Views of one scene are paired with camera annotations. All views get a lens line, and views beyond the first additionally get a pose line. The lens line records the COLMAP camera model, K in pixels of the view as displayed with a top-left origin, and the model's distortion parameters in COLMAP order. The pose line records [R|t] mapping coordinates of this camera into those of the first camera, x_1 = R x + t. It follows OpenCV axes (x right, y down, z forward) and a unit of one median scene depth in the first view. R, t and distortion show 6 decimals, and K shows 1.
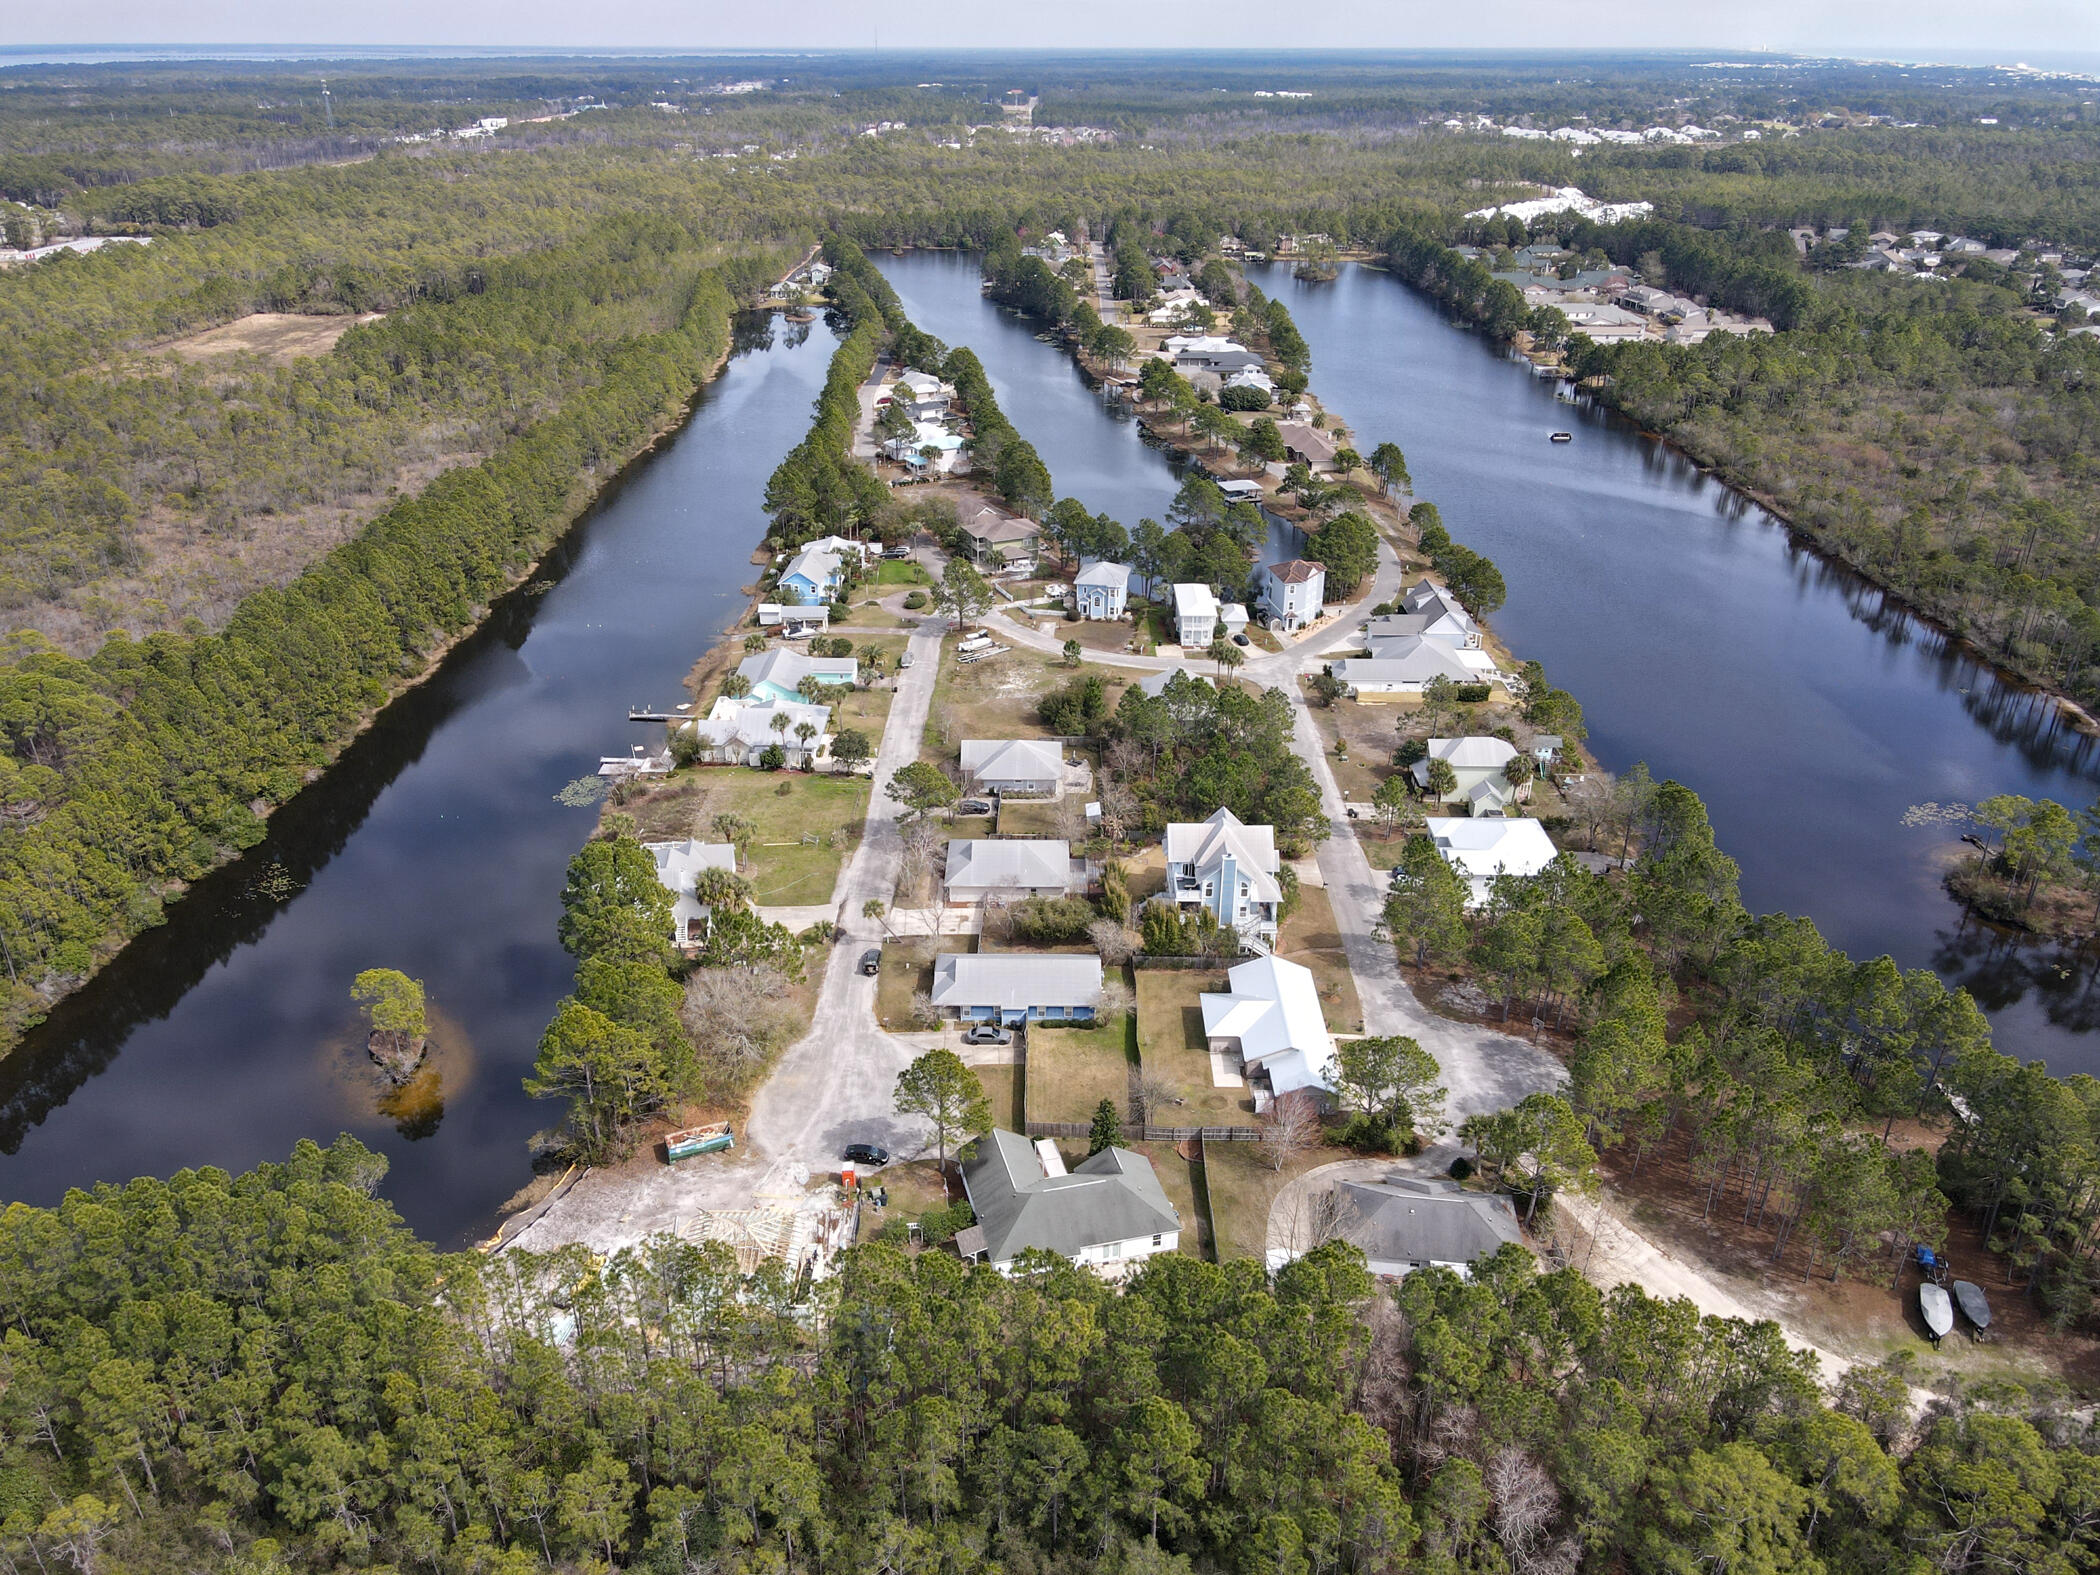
lens RADIAL K [[1536.8, 0, 1038.3], [0, 1536.8, 769.1], [0, 0, 1]] dist [0.001433, 0.015089]
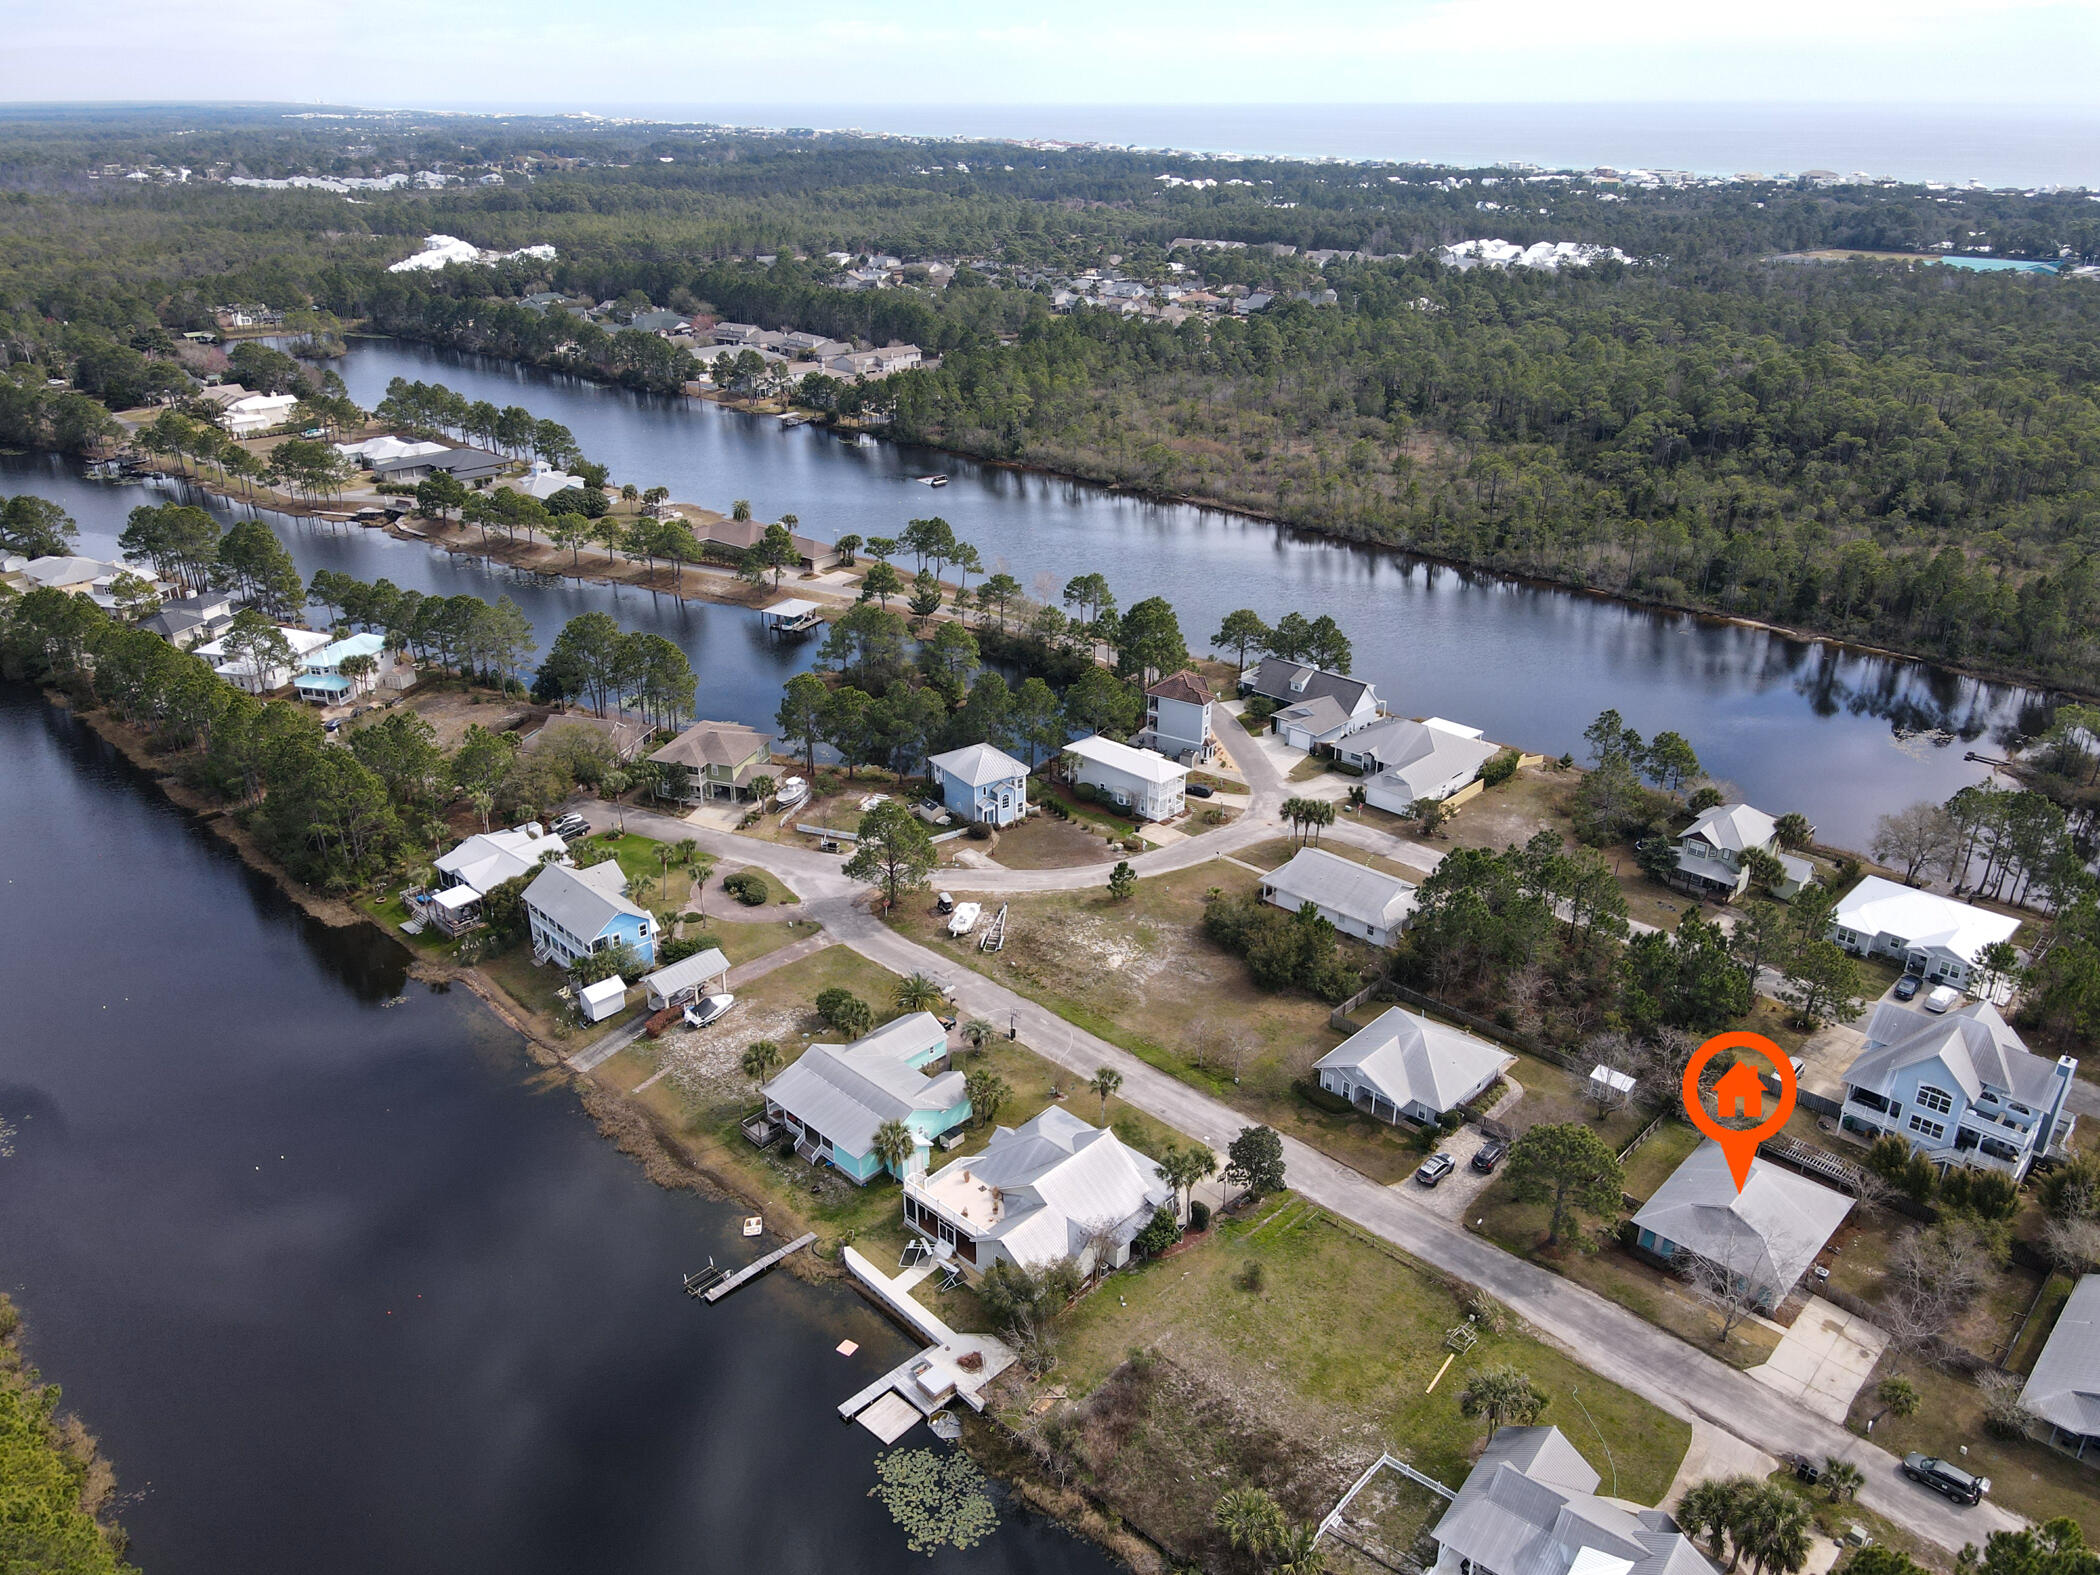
lens RADIAL K [[1536.8, 0, 1032.5], [0, 1536.8, 796.5], [0, 0, 1]] dist [0.001433, 0.015089]
pose [[0.690810, -0.301091, 0.657363, -0.513433], [0.309160, 0.944871, 0.107887, -0.227678], [-0.653606, 0.128701, 0.745811, 0.589422]]
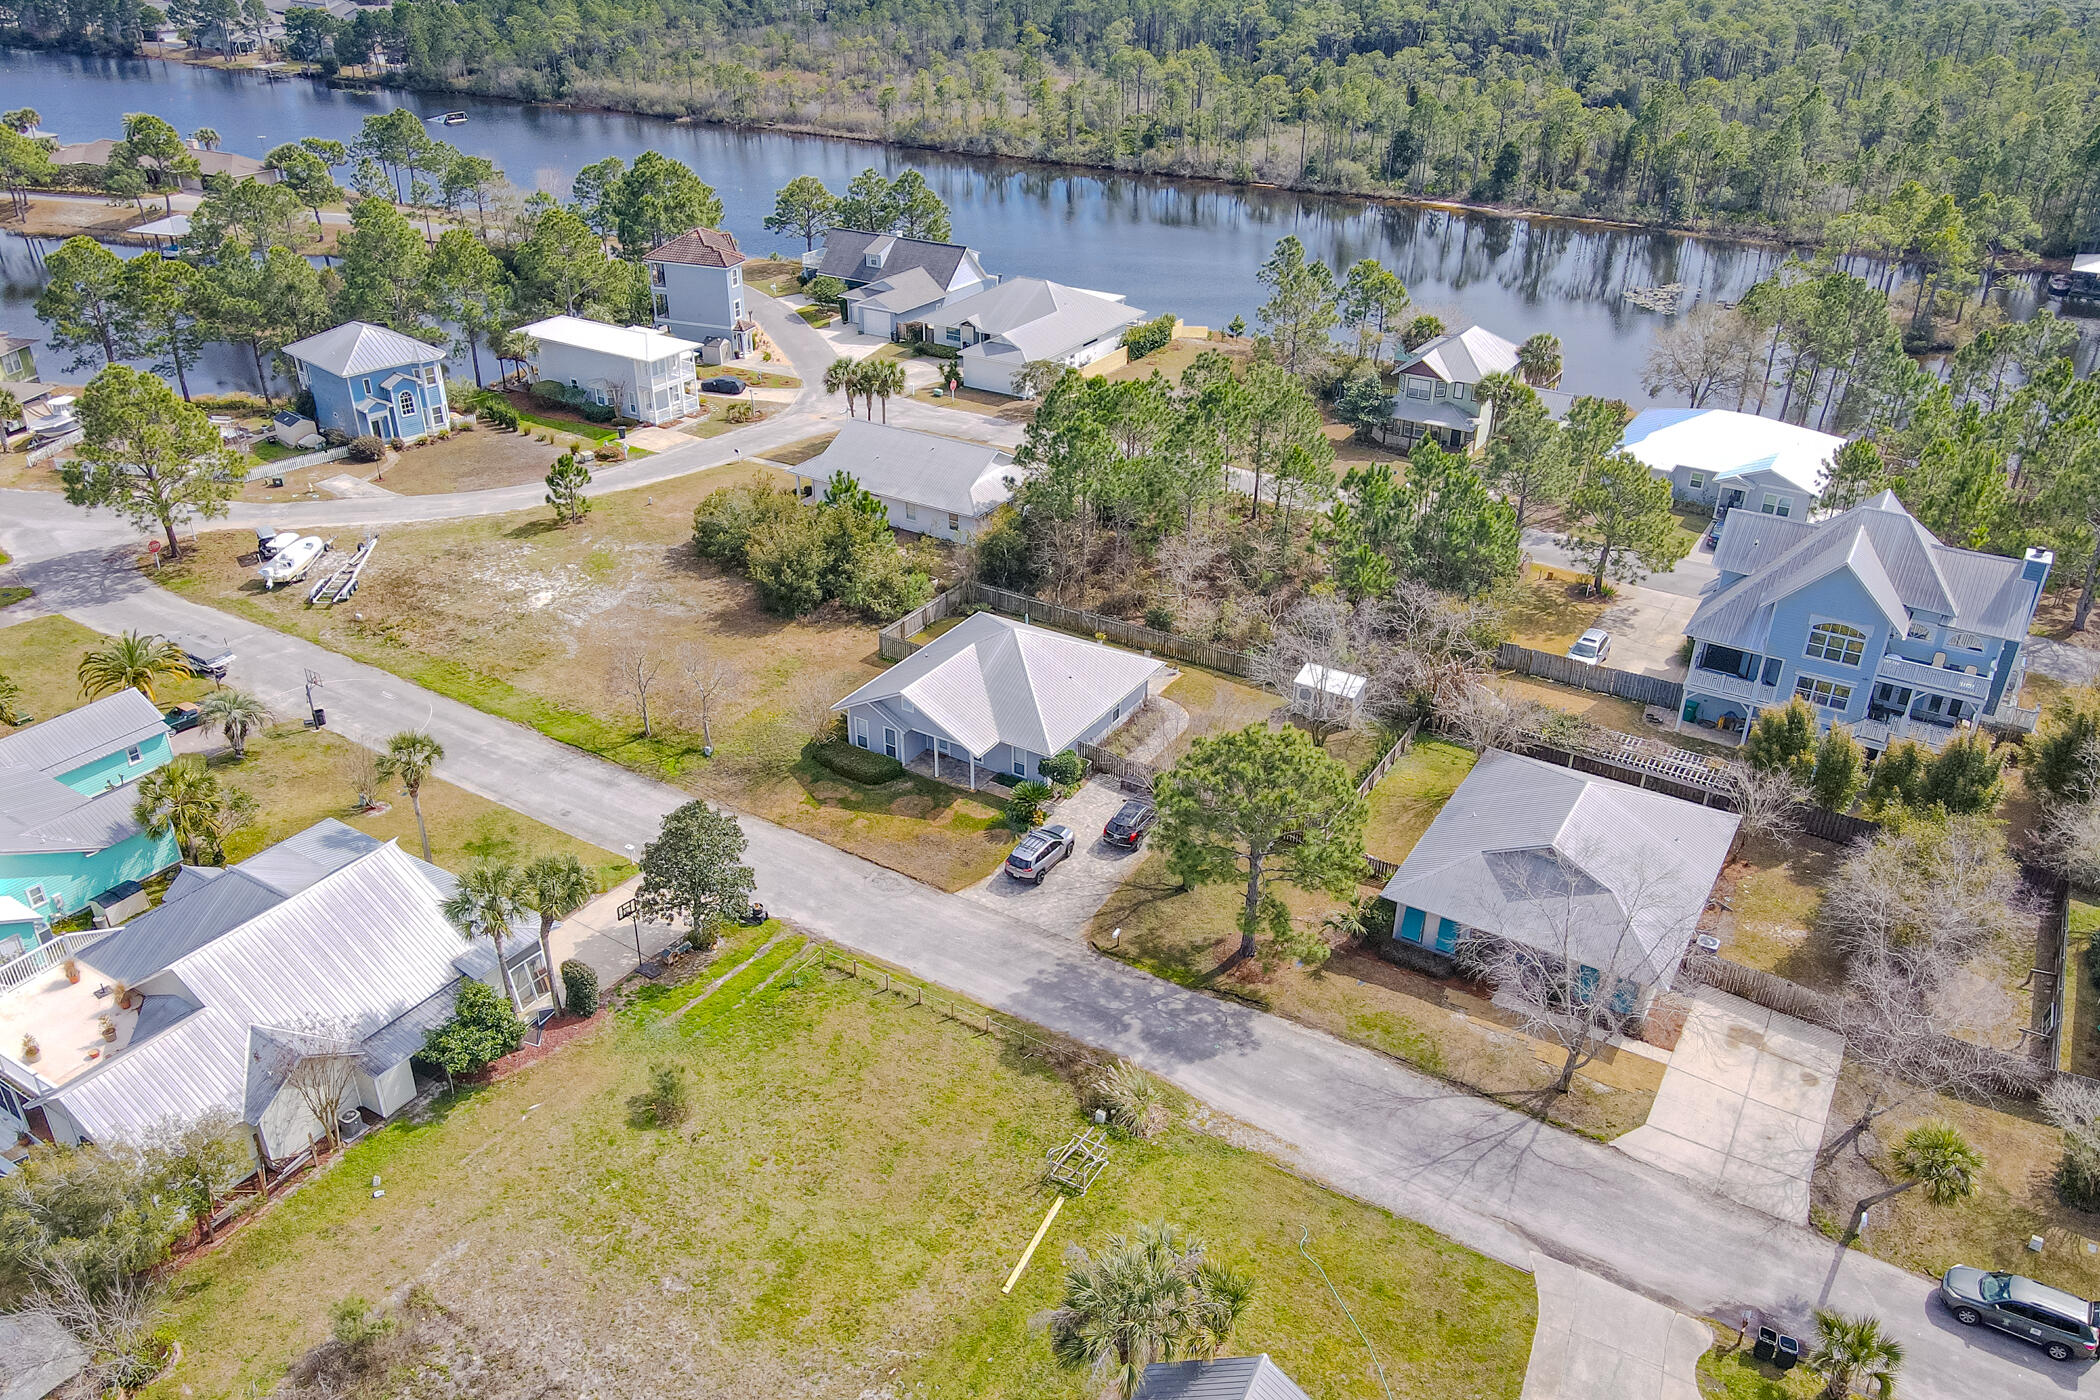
lens RADIAL K [[1537.6, 0, 1027.7], [0, 1537.6, 706.8], [0, 0, 1]] dist [0.001893, 0.017475]
pose [[0.531536, -0.408288, 0.742139, -0.293751], [0.359712, 0.902035, 0.238622, -0.088383], [-0.766862, 0.140120, 0.626330, 0.739172]]
